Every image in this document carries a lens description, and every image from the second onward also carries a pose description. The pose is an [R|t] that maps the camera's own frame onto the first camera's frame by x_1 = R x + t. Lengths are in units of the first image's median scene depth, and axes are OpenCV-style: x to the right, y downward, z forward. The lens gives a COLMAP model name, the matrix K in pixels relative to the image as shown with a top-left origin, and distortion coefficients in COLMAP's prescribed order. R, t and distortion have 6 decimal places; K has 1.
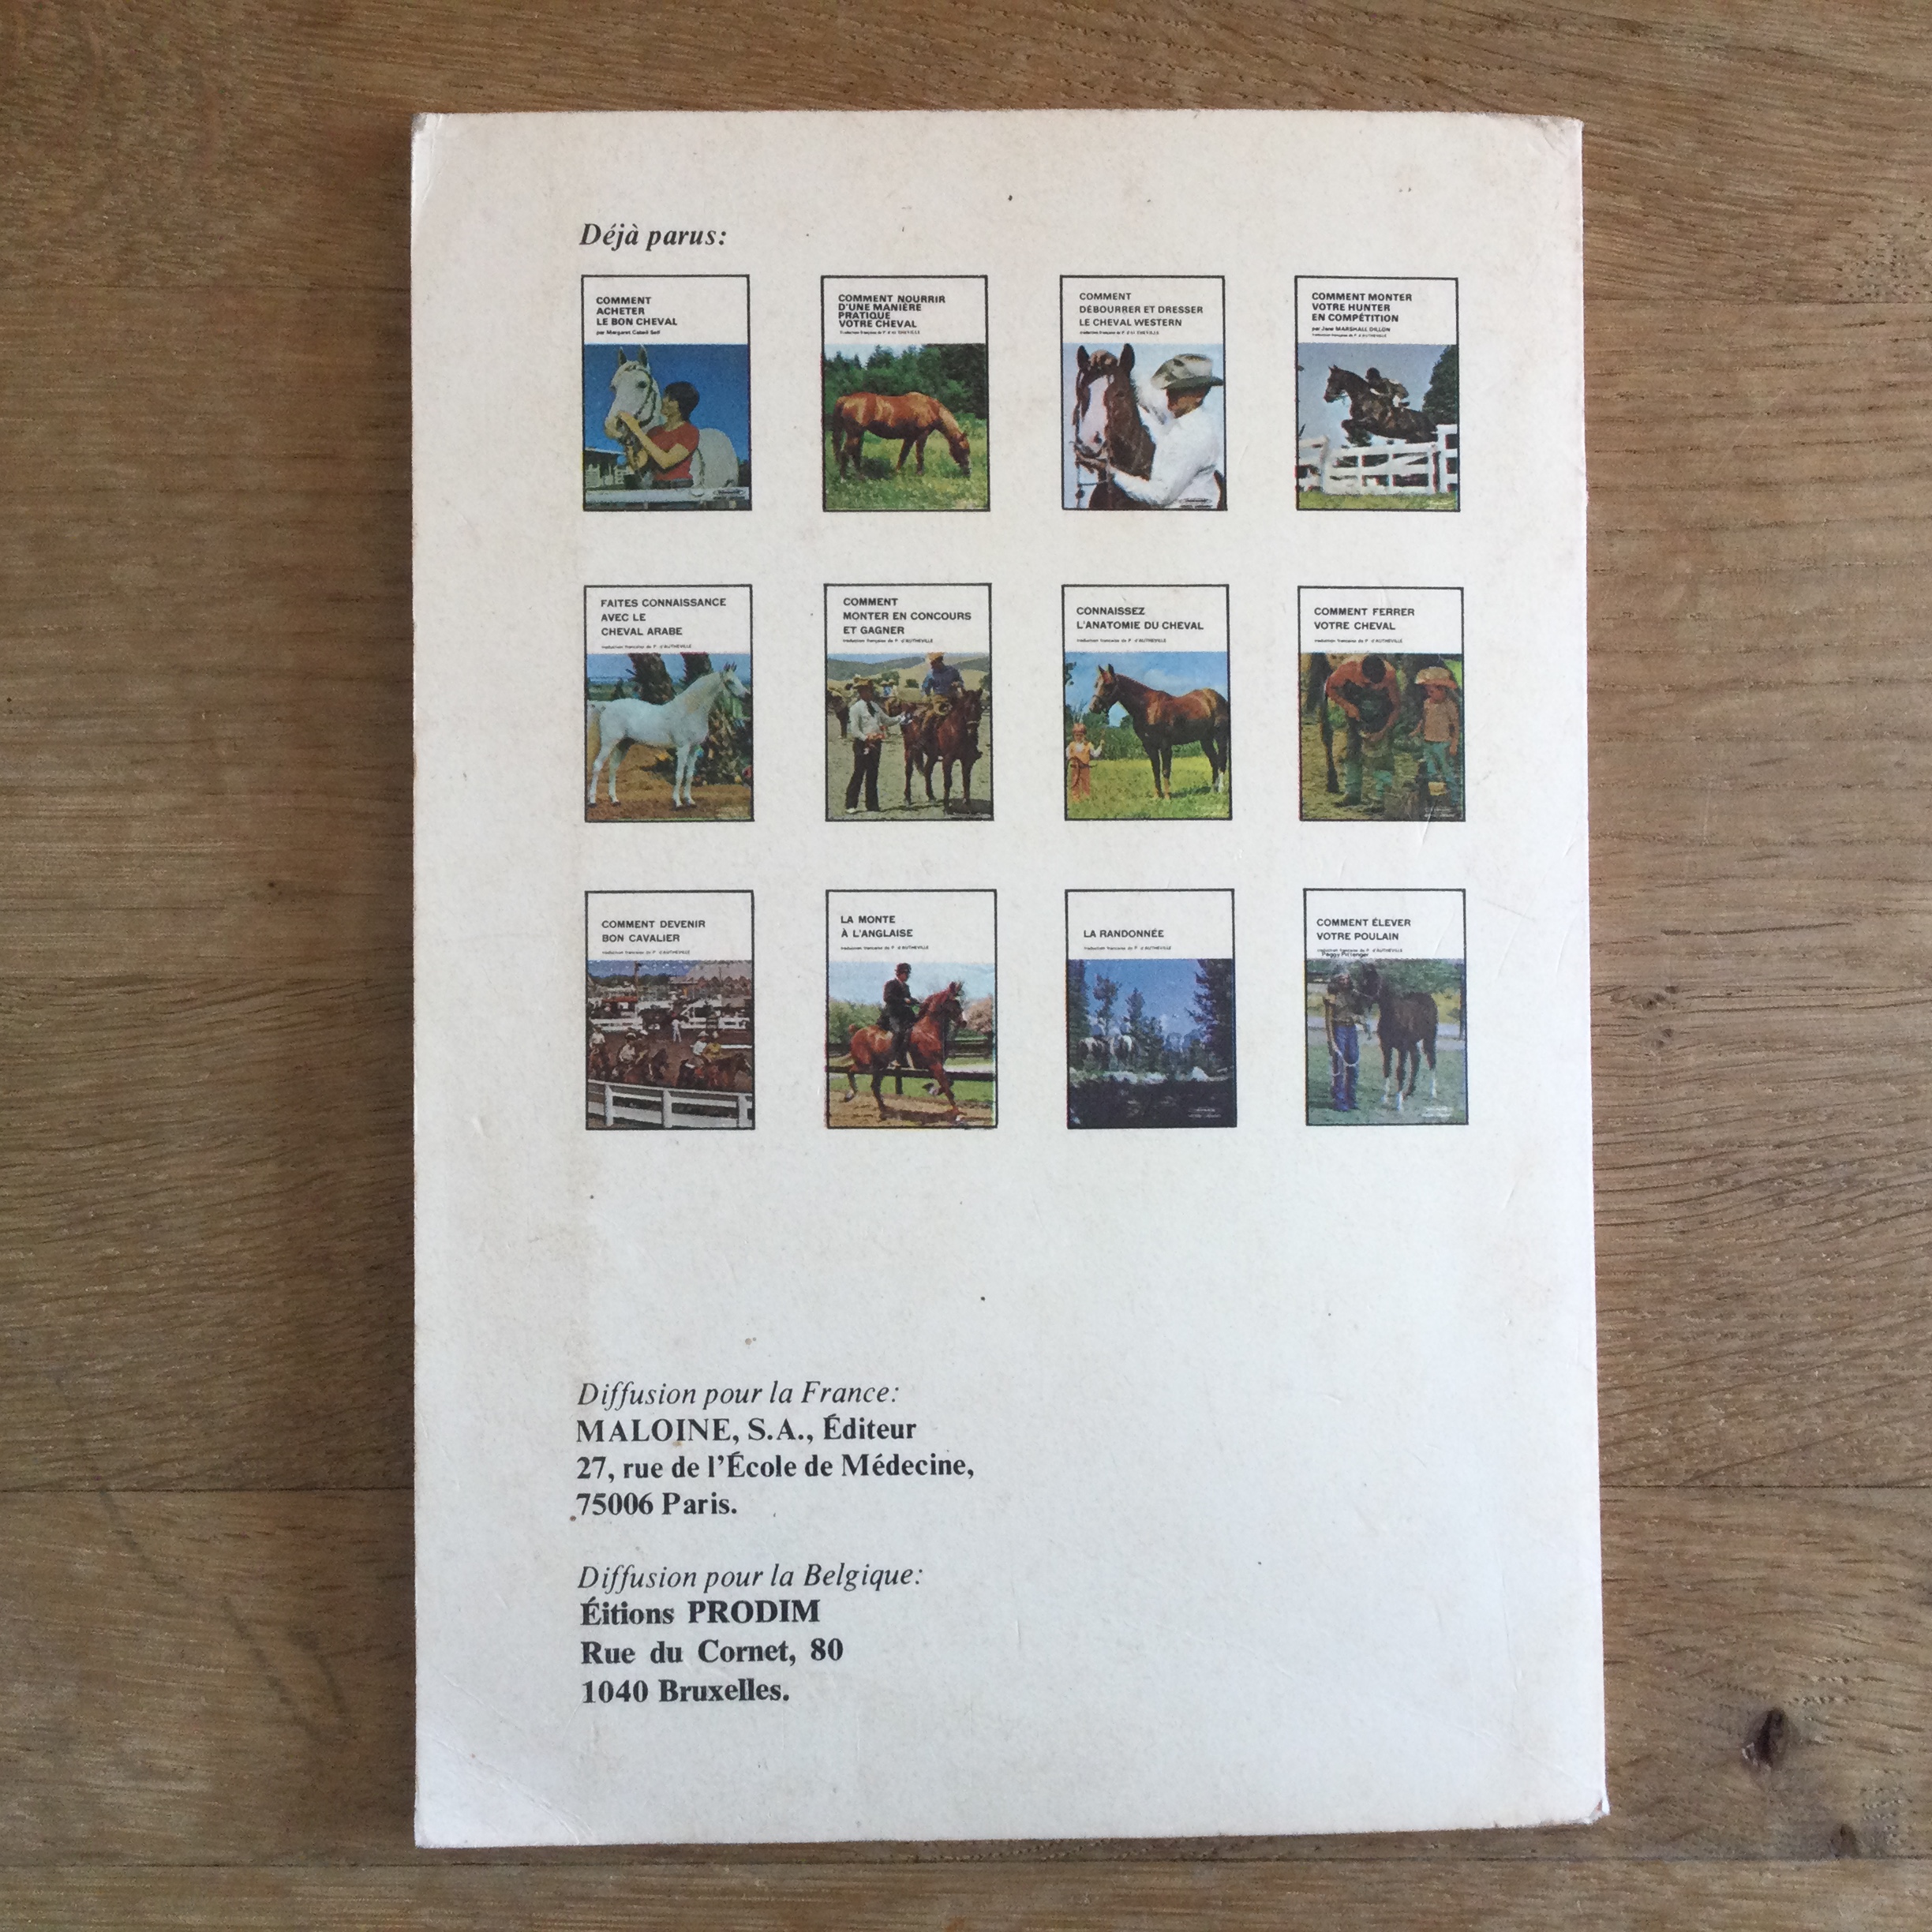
lens RADIAL K [[5414.7, 0, 965.5], [0, 5414.7, 966.3], [0, 0, 1]] dist [-0.014283, 0.000000]
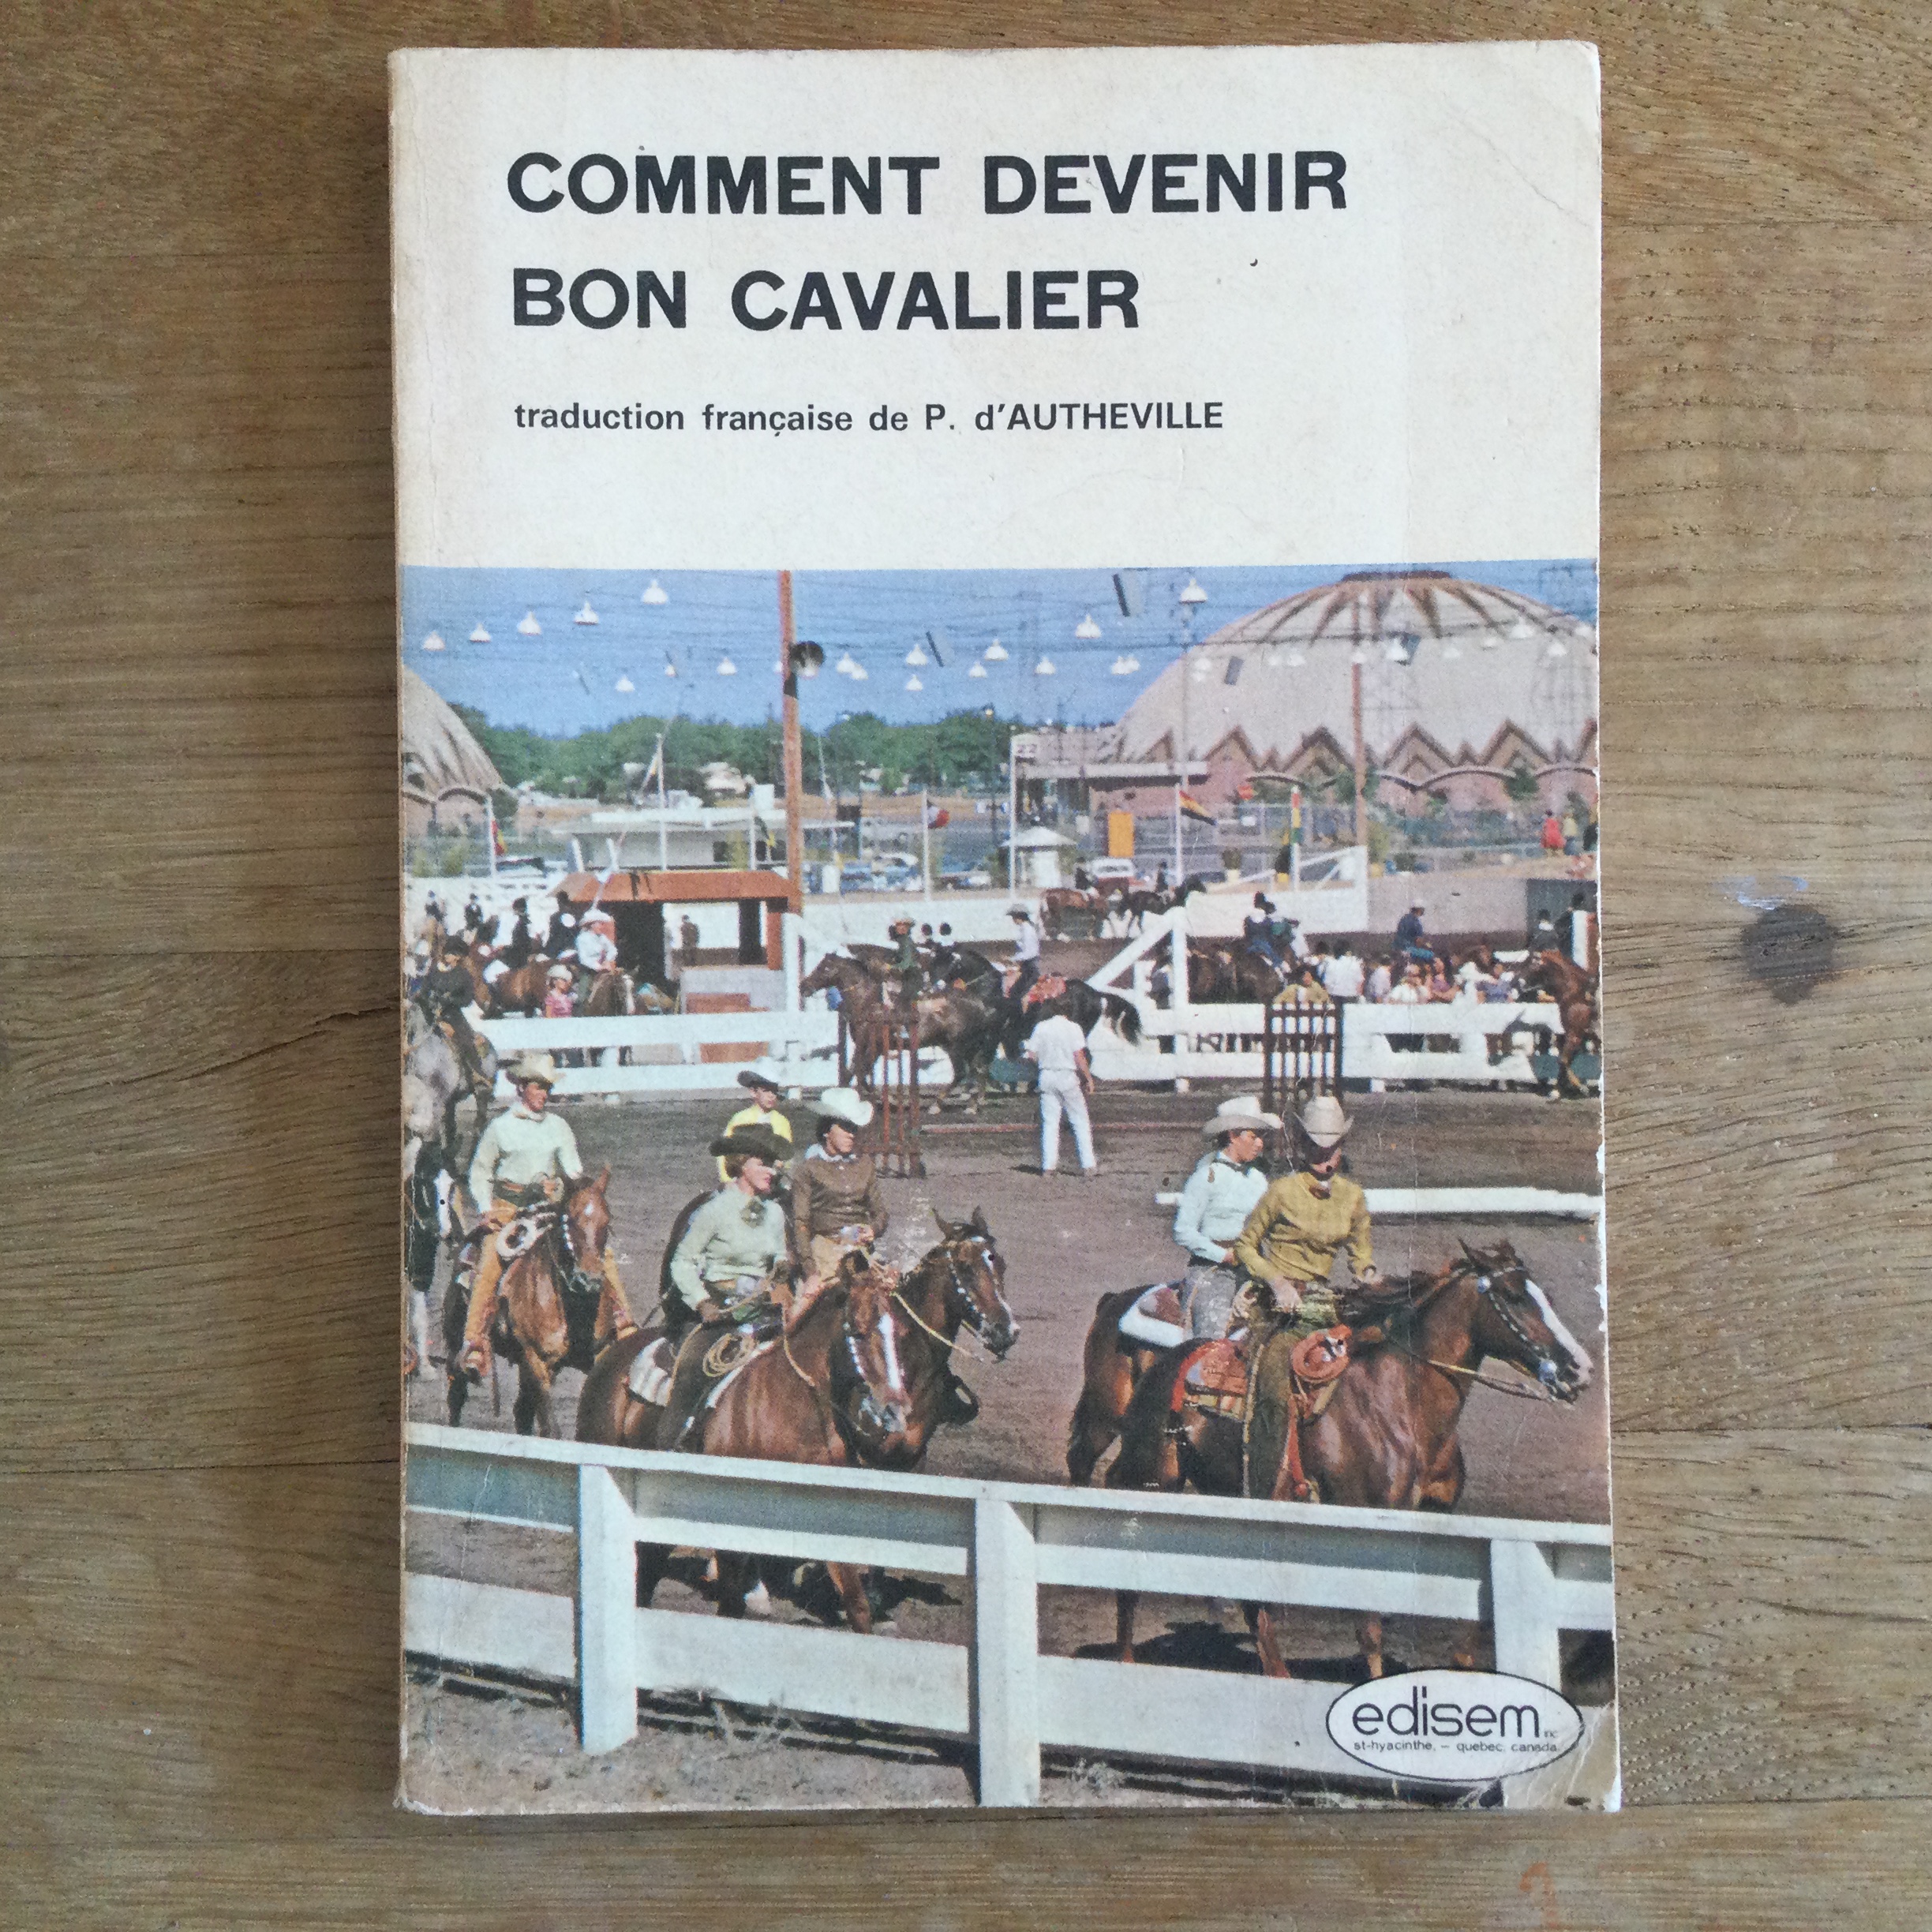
lens RADIAL K [[5414.7, 0, 966.3], [0, 5414.7, 966.5], [0, 0, 1]] dist [-0.014283, 0.000000]
pose [[0.999592, -0.006878, -0.027719, -0.051906], [0.005690, 0.999071, -0.042723, 0.014728], [0.027987, 0.042548, 0.998702, 0.852295]]
